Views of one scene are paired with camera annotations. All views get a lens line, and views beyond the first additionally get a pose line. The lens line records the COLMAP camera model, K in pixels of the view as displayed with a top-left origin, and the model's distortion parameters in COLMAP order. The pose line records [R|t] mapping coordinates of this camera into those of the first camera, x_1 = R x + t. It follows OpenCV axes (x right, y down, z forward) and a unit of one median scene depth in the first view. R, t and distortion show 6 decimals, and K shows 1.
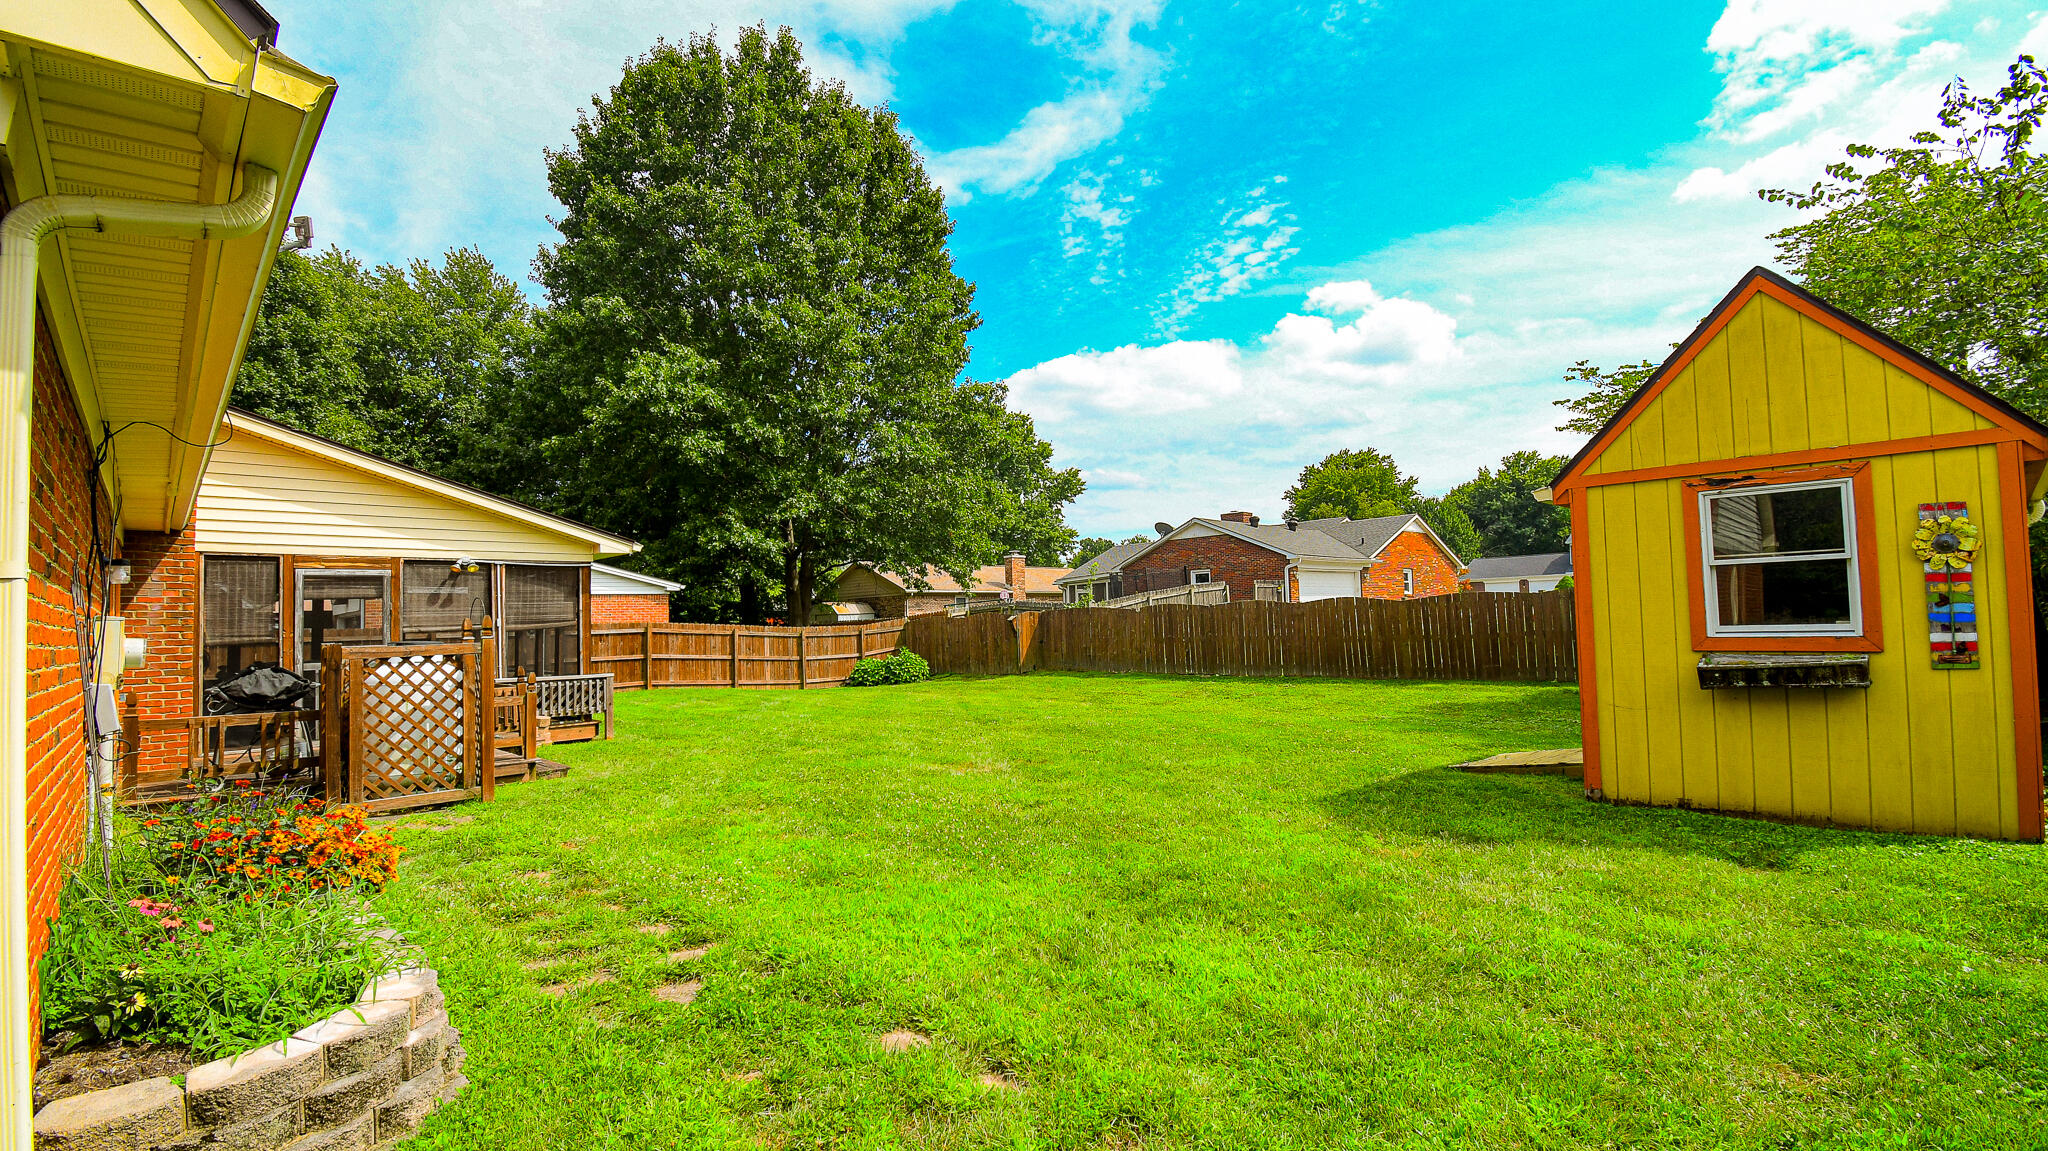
lens RADIAL K [[895.4, 0, 1011.7], [0, 895.4, 573.5], [0, 0, 1]] dist [0.022407, -0.027299]
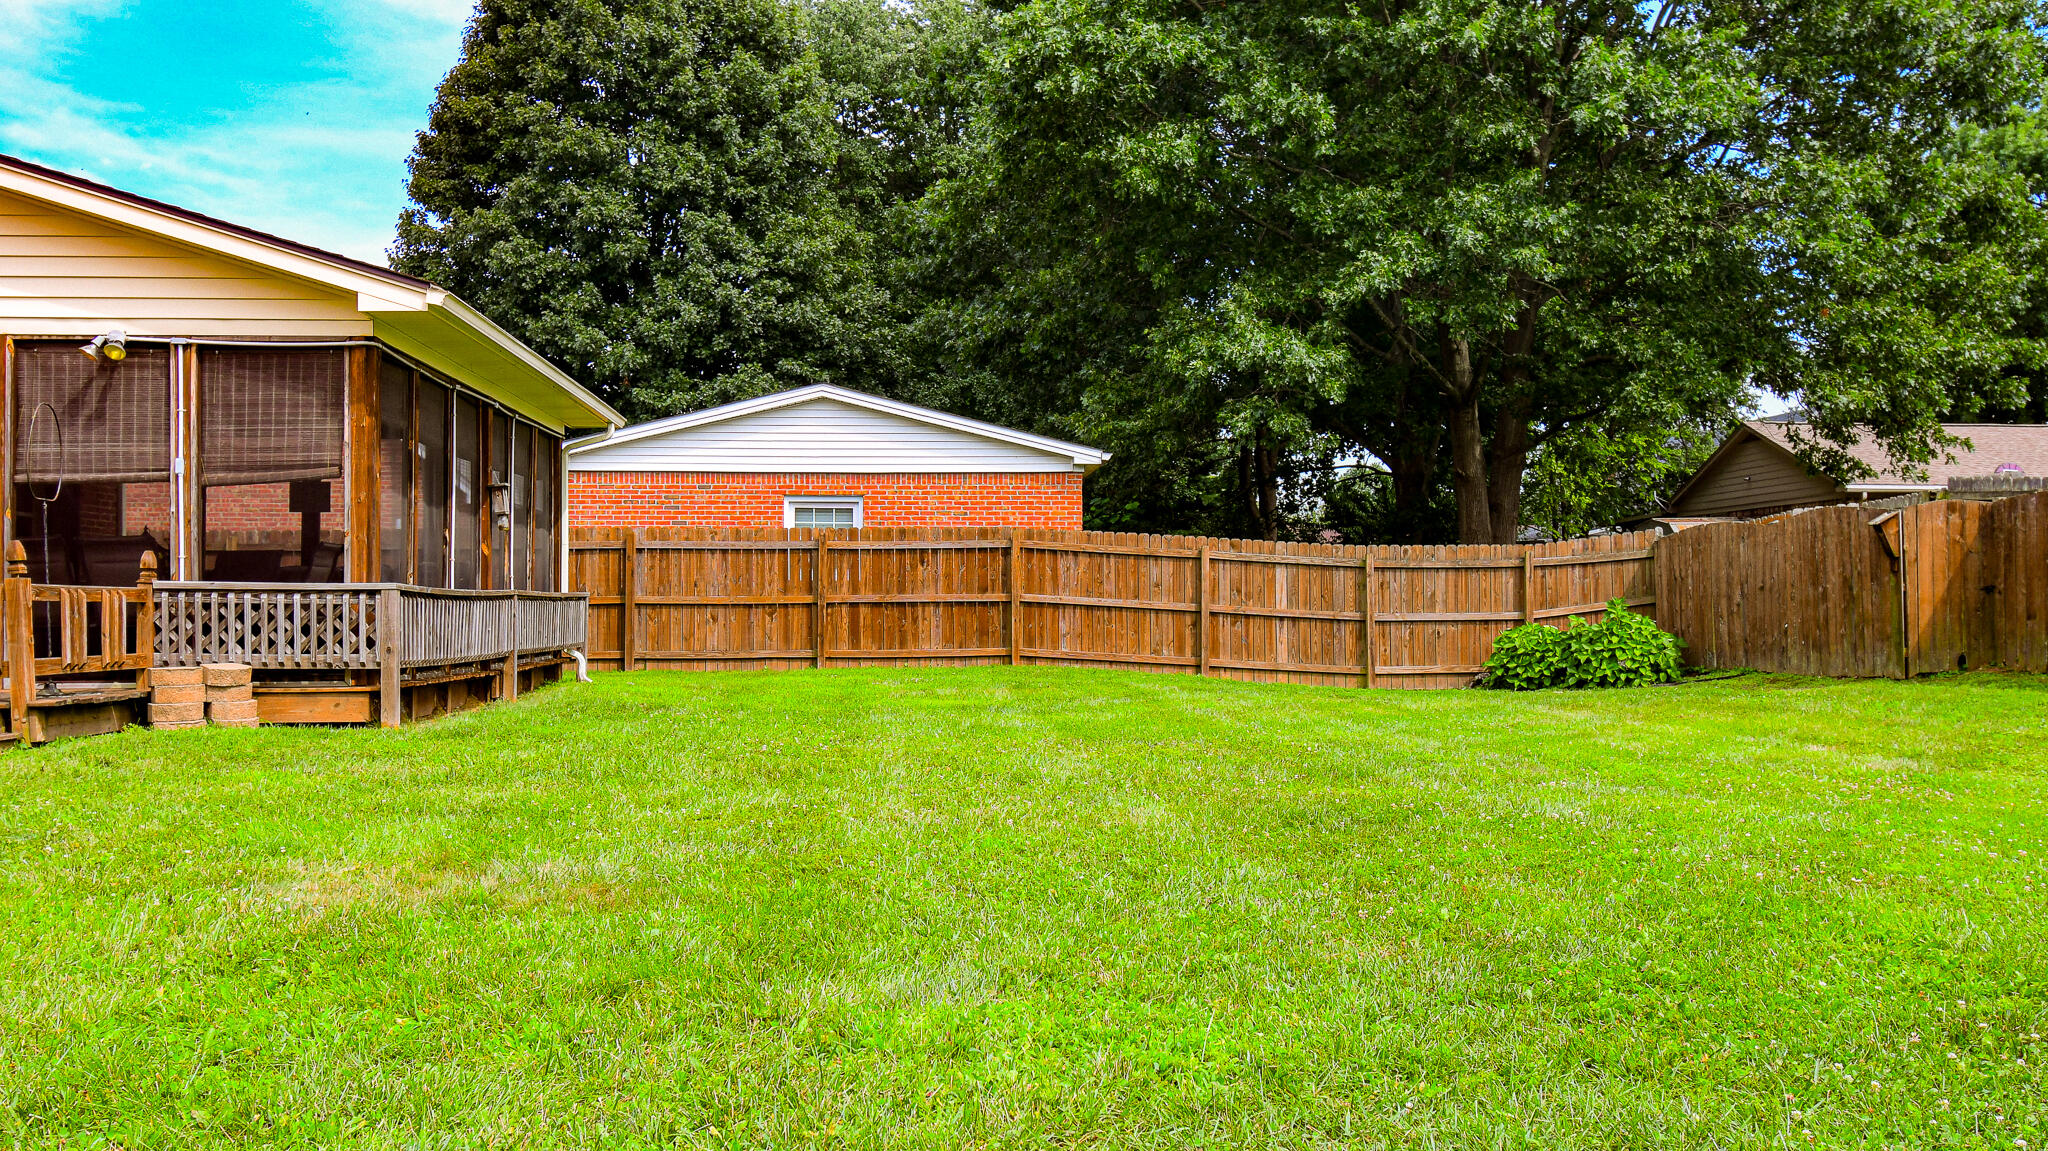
lens RADIAL K [[1680.9, 0, 1024.0], [0, 1680.9, 575.5], [0, 0, 1]] dist [0.003527, -0.000962]
pose [[0.761471, 0.012434, -0.648080, 0.167887], [0.017719, 0.999043, 0.039987, 0.039750], [0.647957, -0.041932, 0.760522, 0.279946]]
